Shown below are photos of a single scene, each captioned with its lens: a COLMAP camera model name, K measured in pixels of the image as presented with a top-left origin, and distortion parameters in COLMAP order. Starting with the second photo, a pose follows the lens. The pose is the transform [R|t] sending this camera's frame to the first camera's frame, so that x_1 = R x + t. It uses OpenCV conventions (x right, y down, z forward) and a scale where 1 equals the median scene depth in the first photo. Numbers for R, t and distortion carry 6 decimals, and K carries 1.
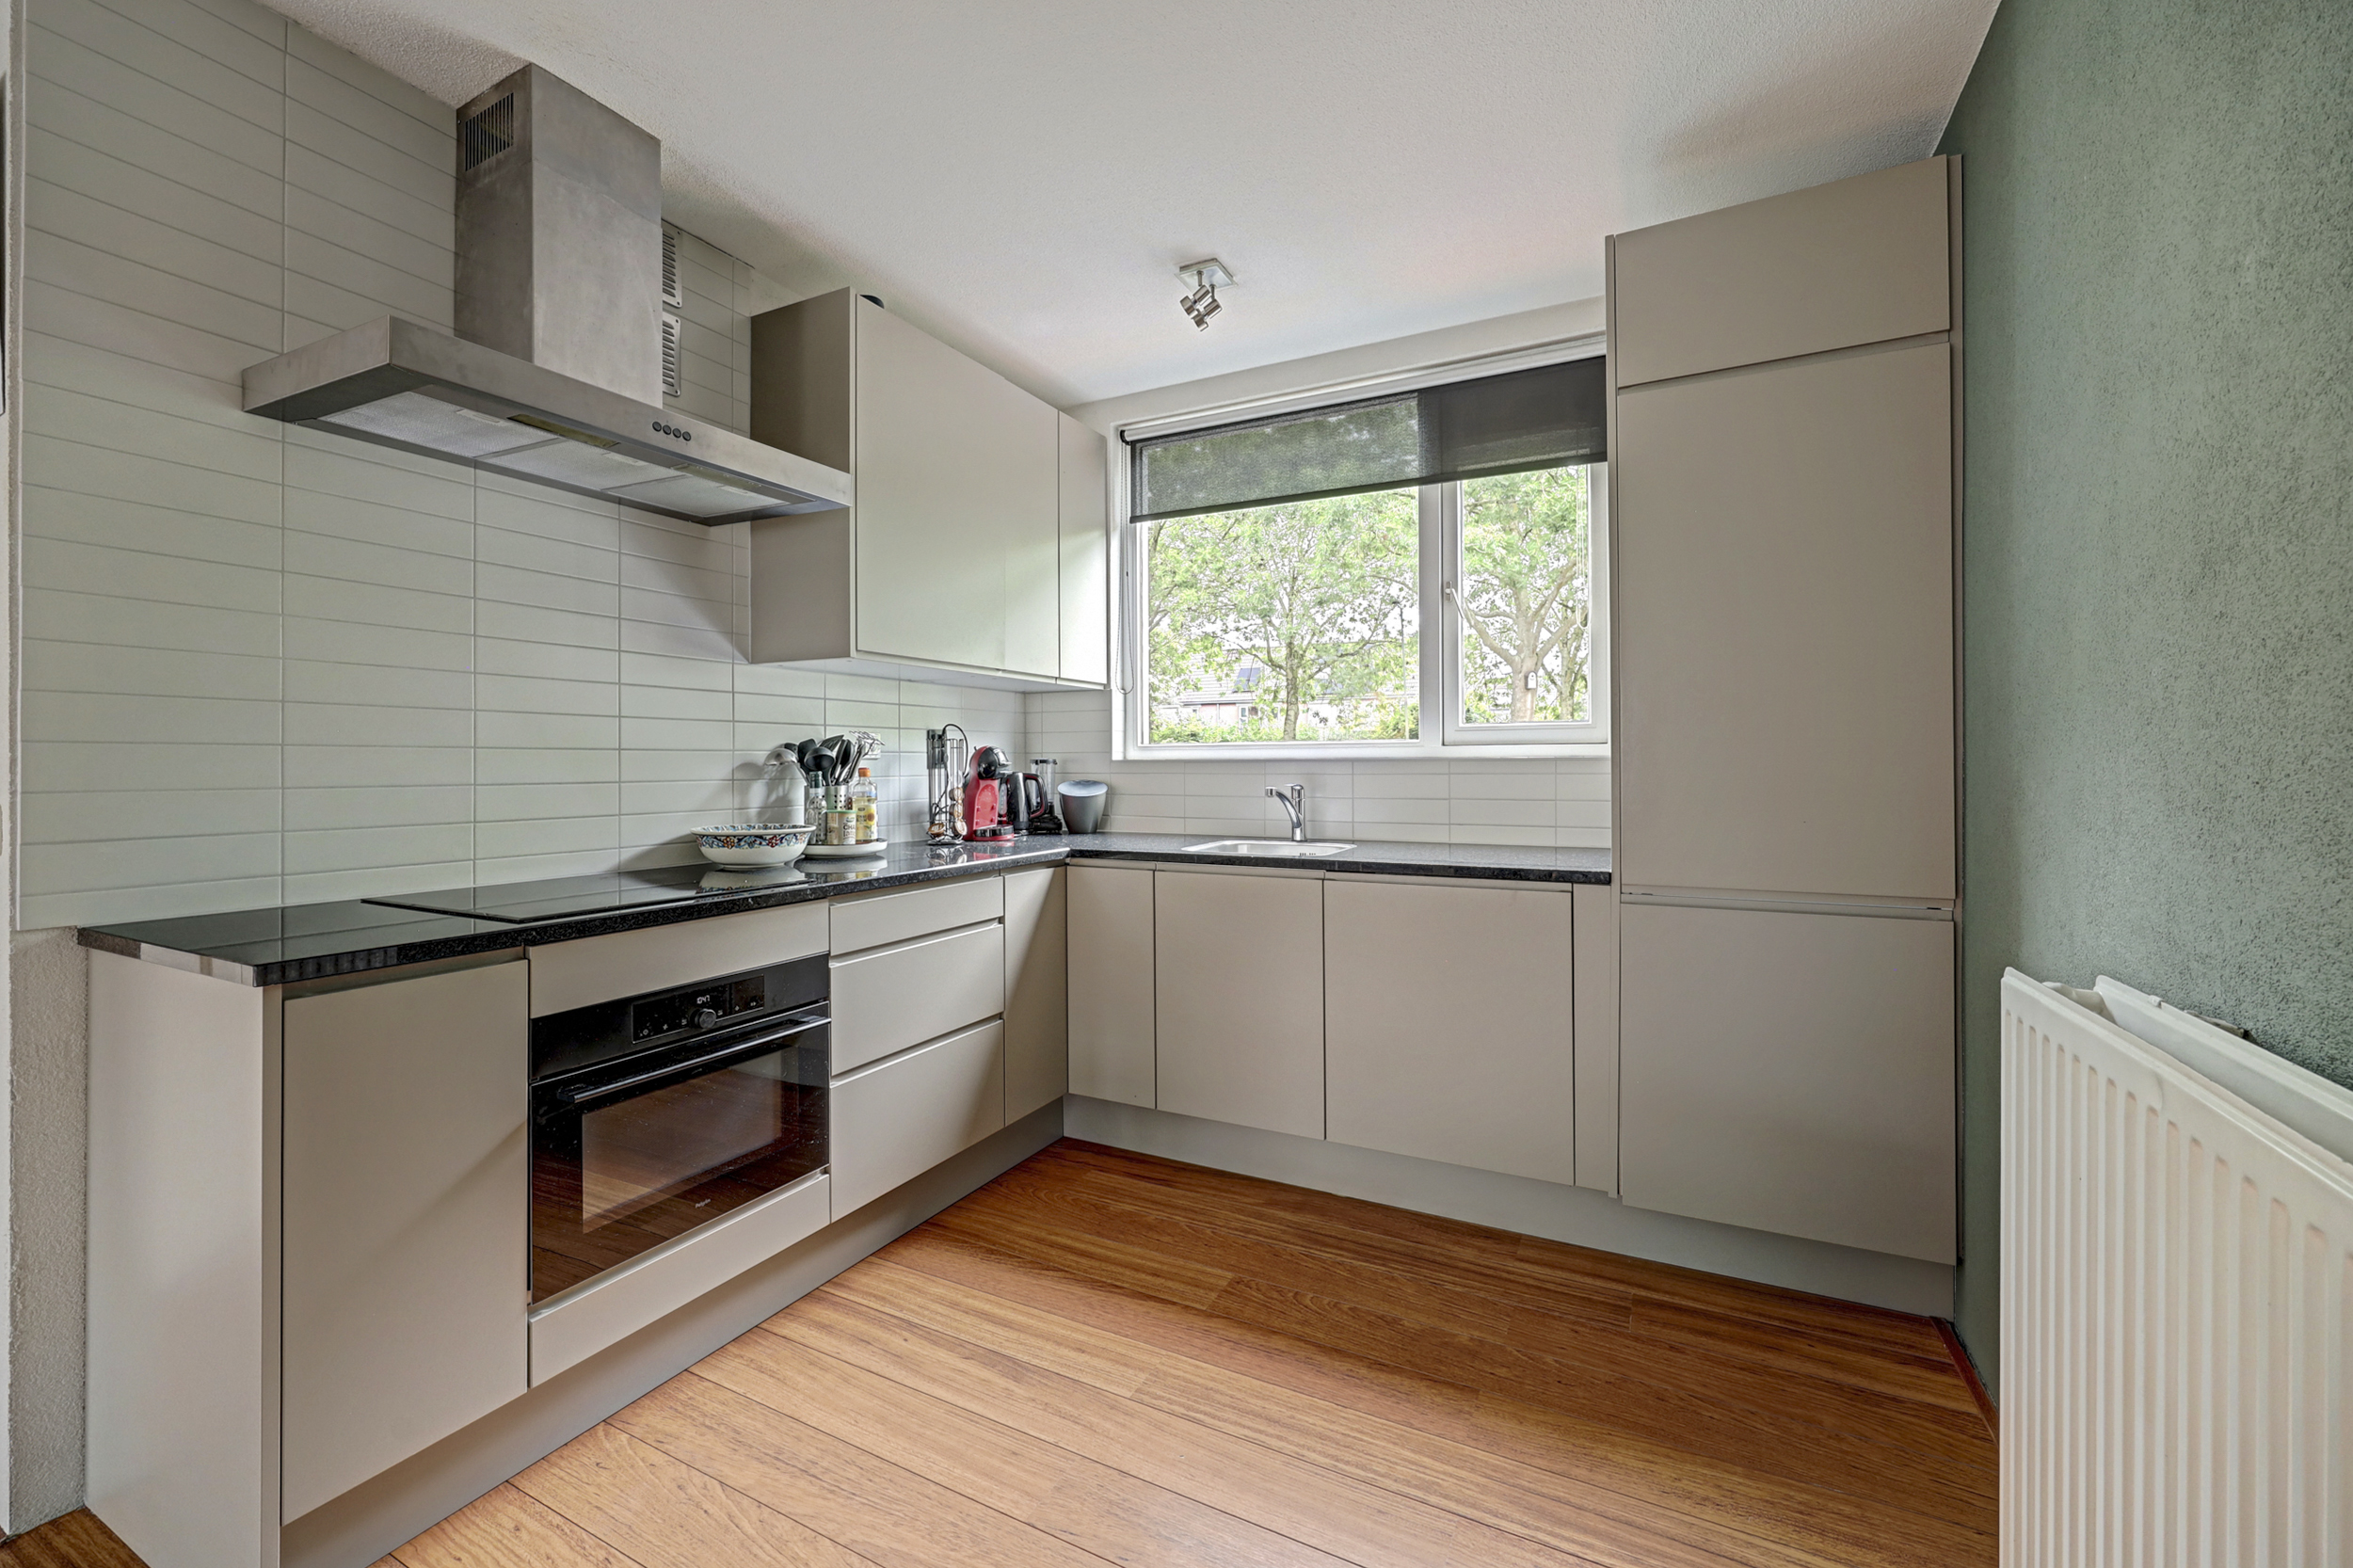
lens RADIAL K [[960.4, 0, 1175.9], [0, 960.4, 773.7], [0, 0, 1]] dist [0.001189, 0.000206]
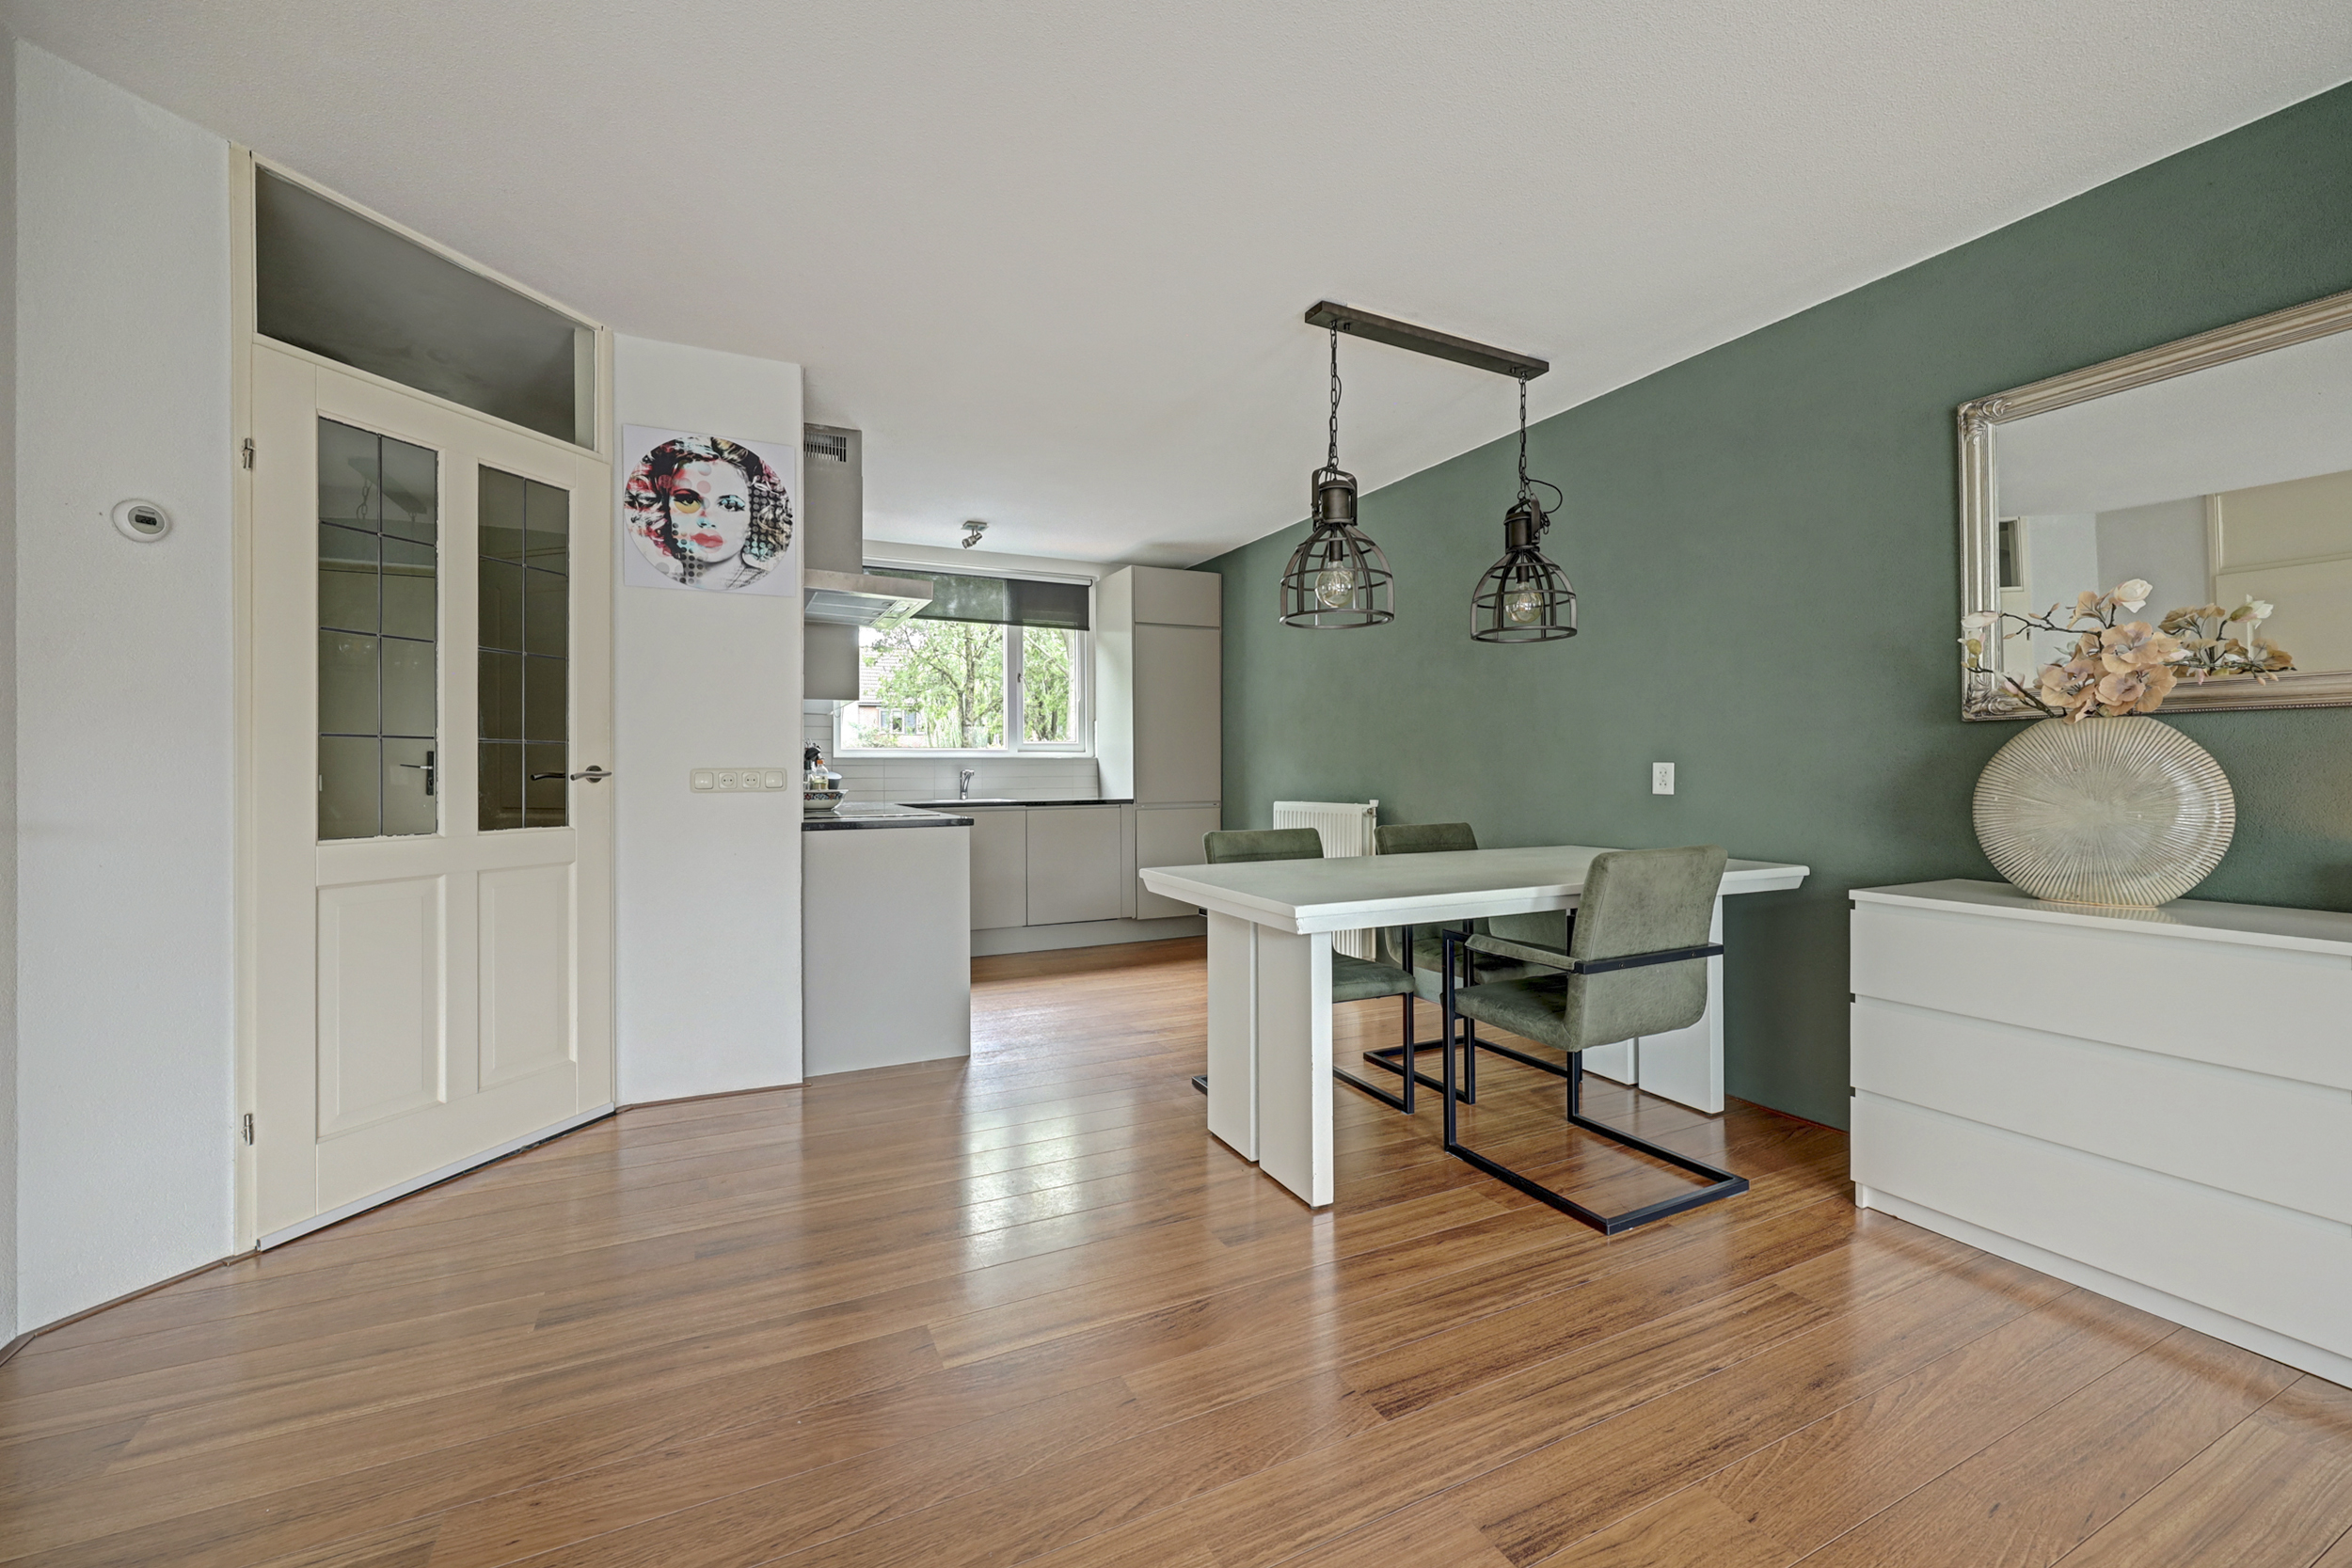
lens RADIAL K [[959.9, 0, 1177.3], [0, 959.9, 775.4], [0, 0, 1]] dist [0.001189, 0.000206]
pose [[0.616693, -0.006183, 0.787179, -1.161333], [0.010920, 0.999940, -0.000701, 0.028544], [-0.787128, 0.009028, 0.616724, -0.563308]]
